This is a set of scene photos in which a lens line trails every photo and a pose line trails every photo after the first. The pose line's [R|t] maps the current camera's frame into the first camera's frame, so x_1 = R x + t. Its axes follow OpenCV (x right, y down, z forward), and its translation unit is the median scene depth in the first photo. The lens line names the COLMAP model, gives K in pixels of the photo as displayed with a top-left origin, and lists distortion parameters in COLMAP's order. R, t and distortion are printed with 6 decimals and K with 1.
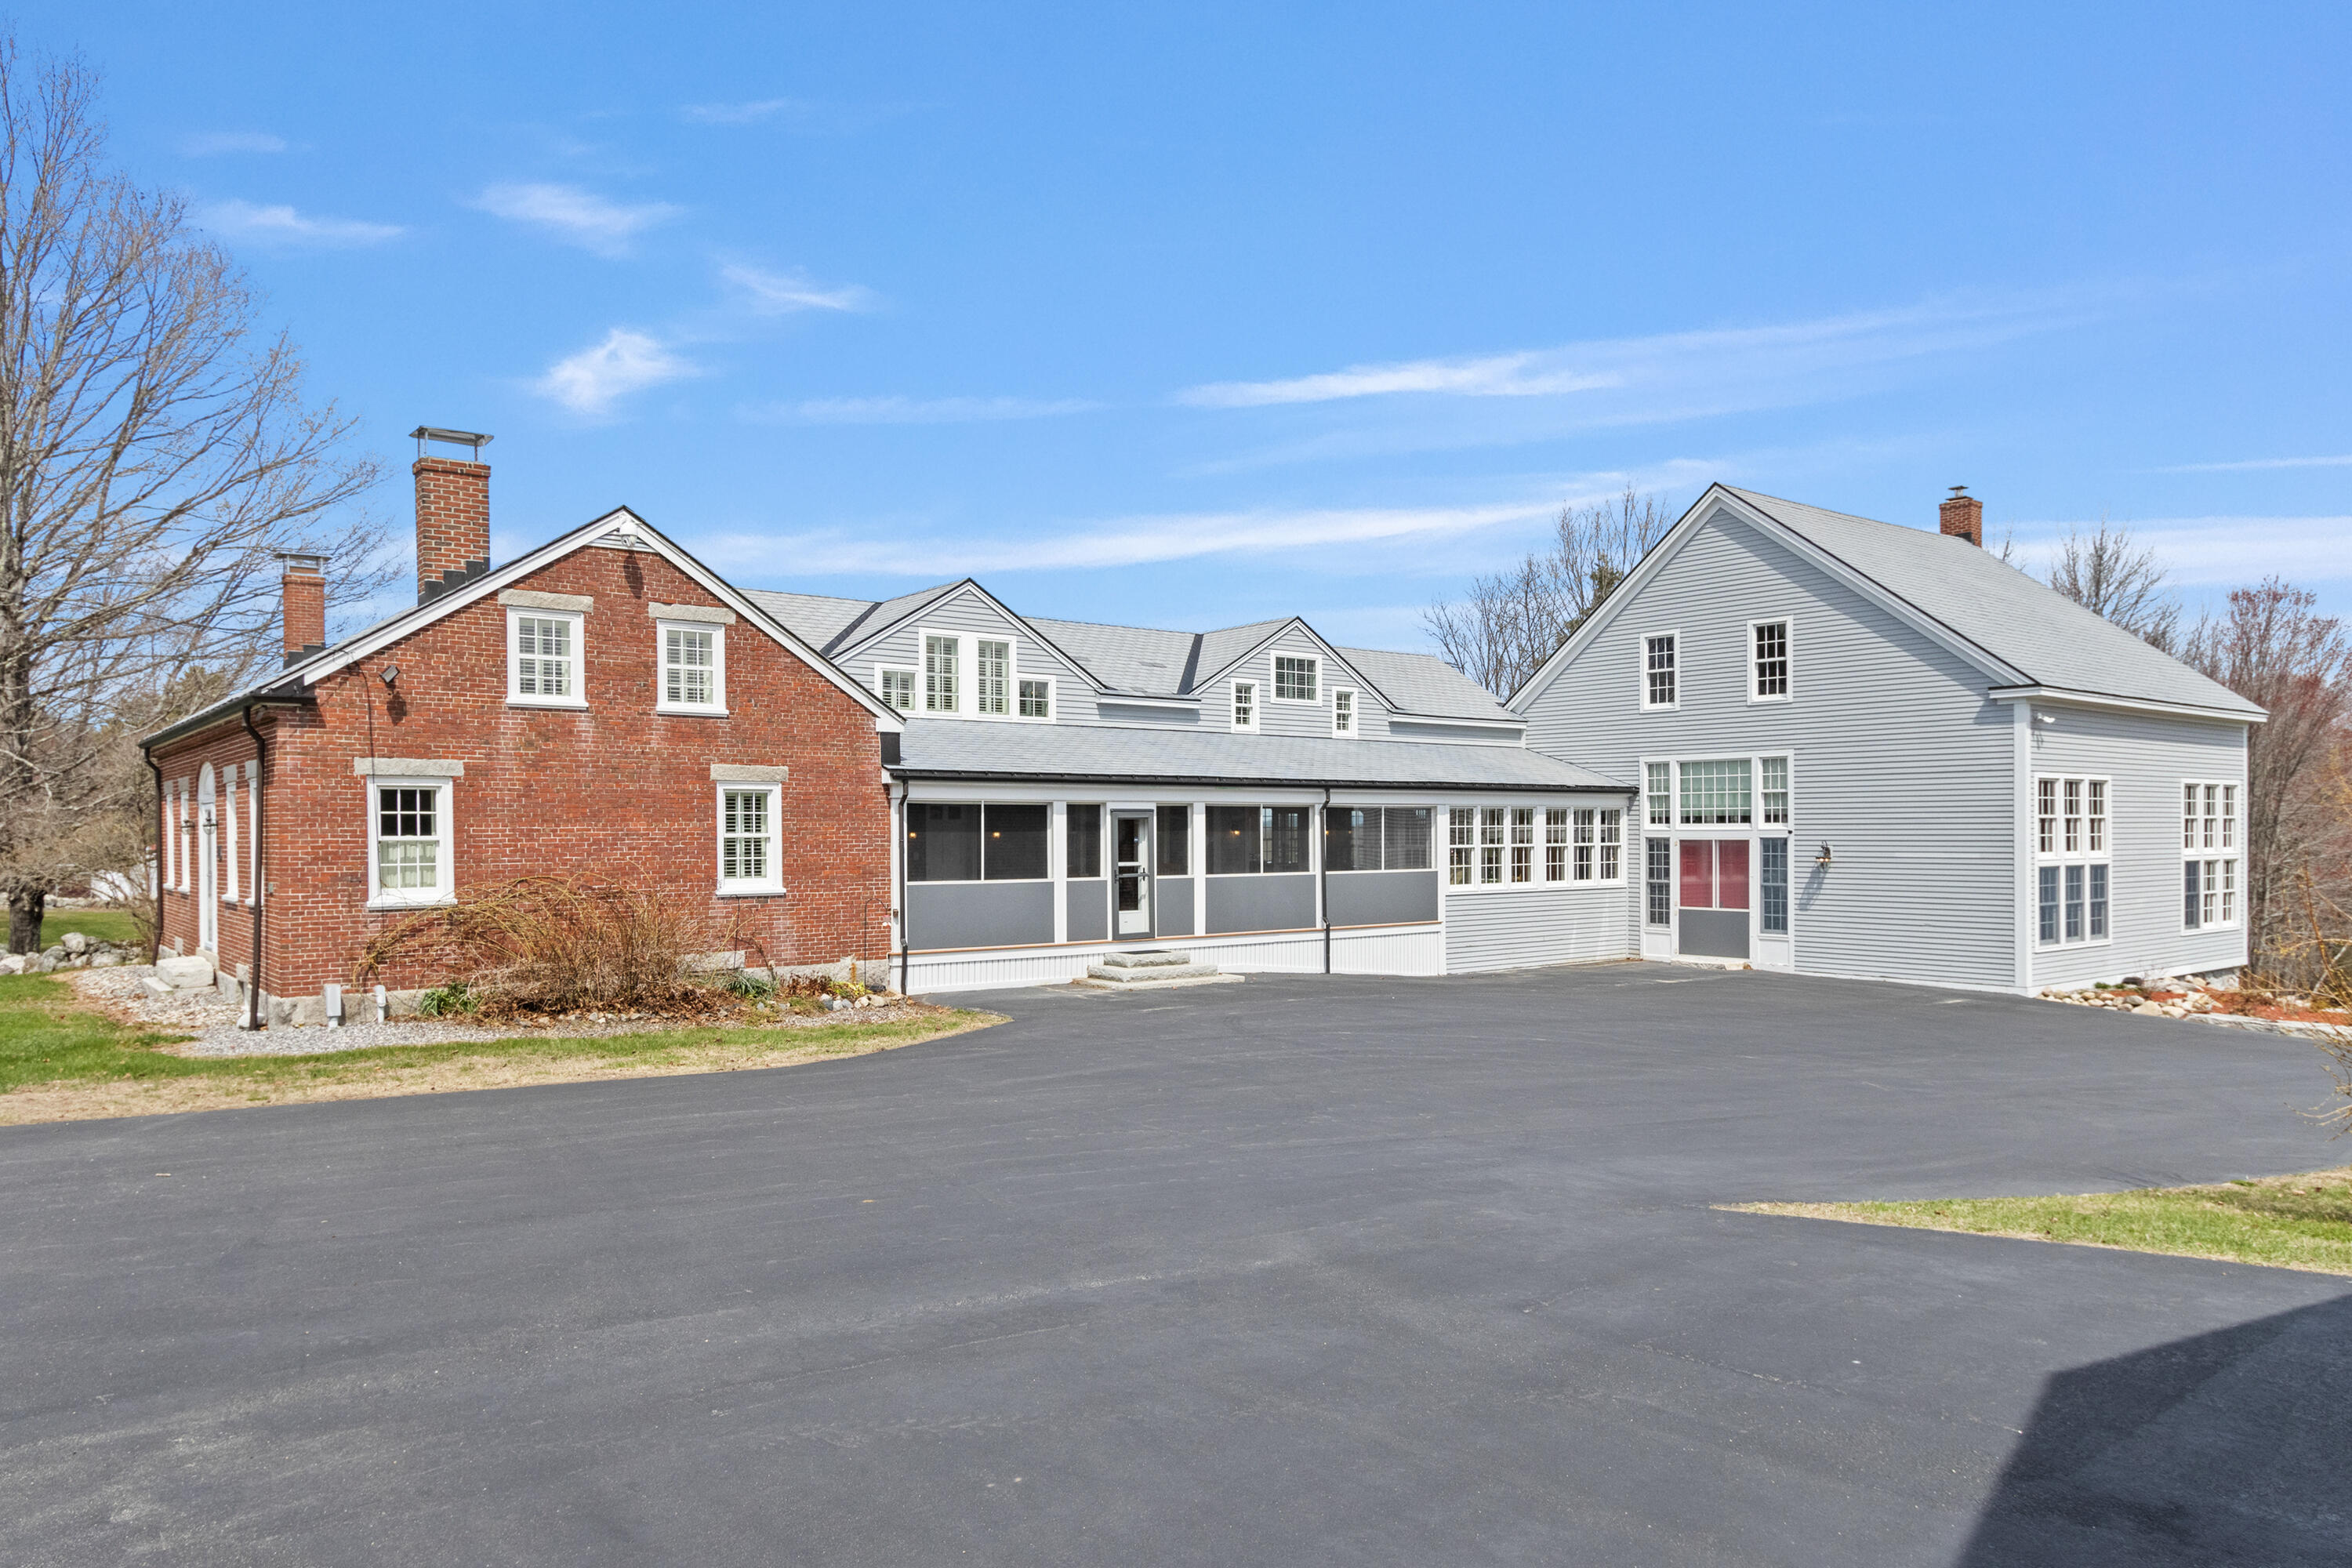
lens RADIAL K [[1500.9, 0, 1176.0], [0, 1500.9, 784.0], [0, 0, 1]] dist [-0.003663, -0.000339]
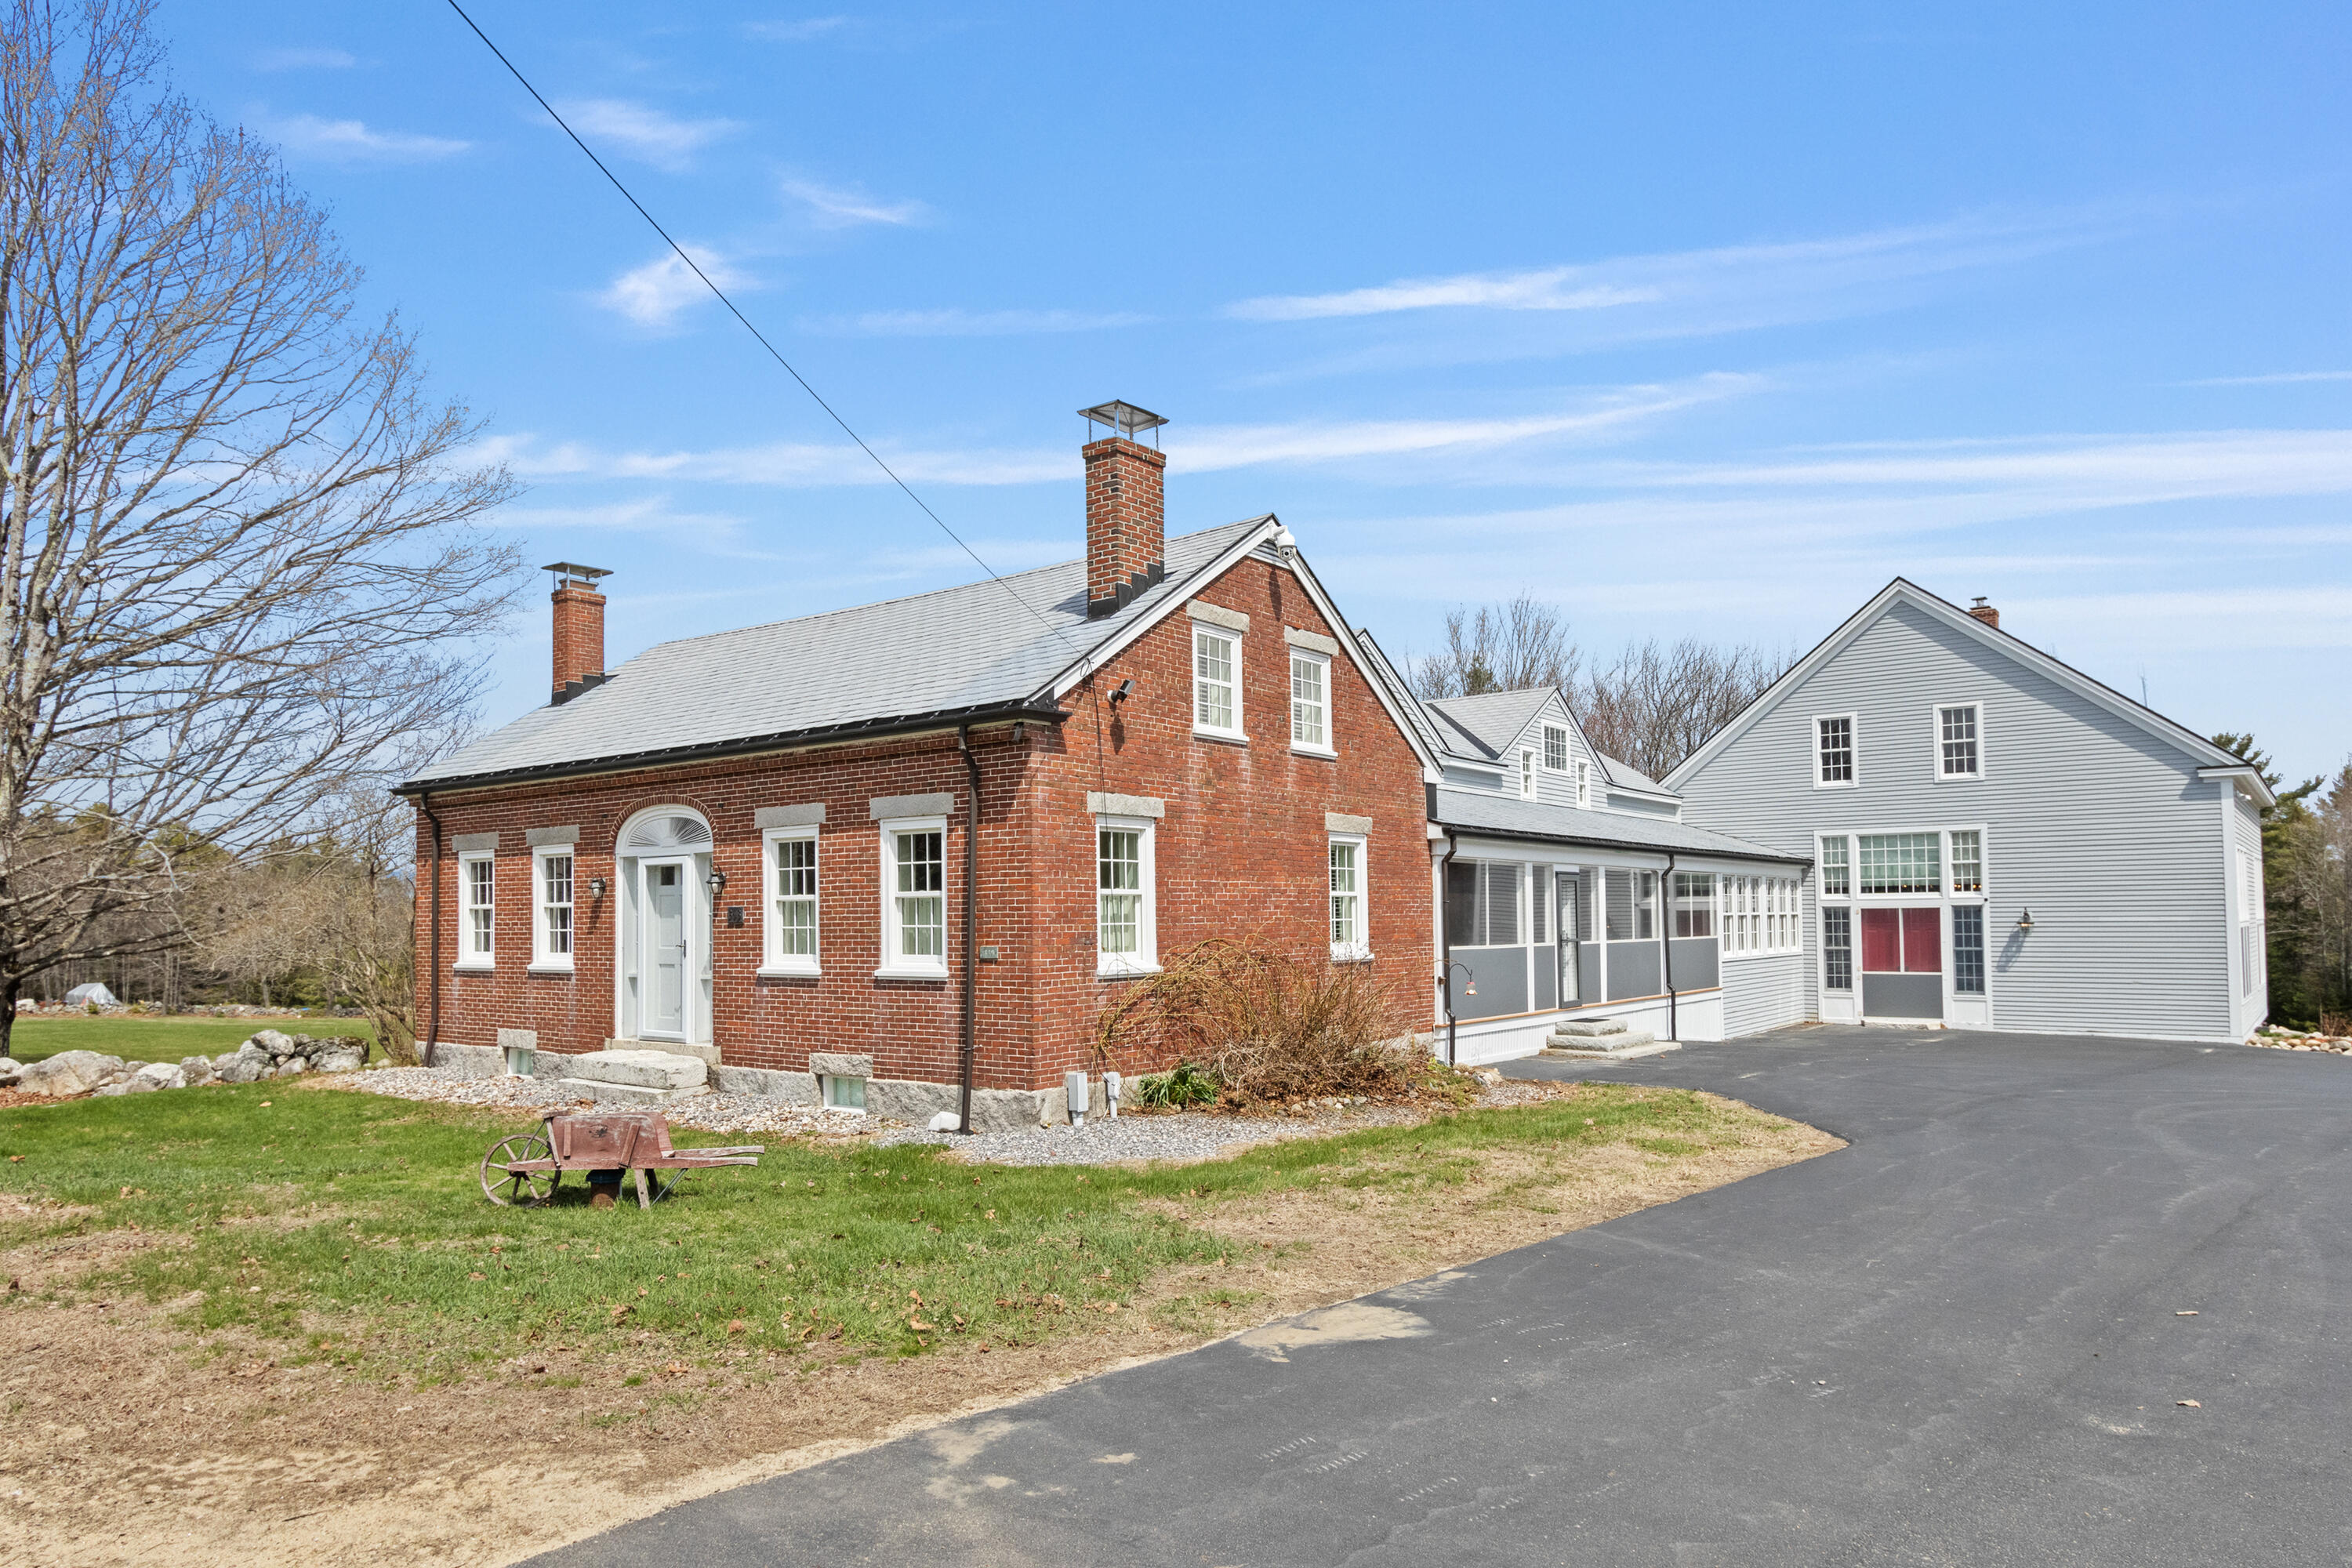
lens RADIAL K [[1429.5, 0, 1184.2], [0, 1429.5, 815.2], [0, 0, 1]] dist [0.000875, -0.000121]
pose [[0.970651, 0.012408, 0.240170, -0.483924], [-0.002028, 0.999055, -0.043420, 0.020597], [-0.240482, 0.041658, 0.969759, 0.165510]]
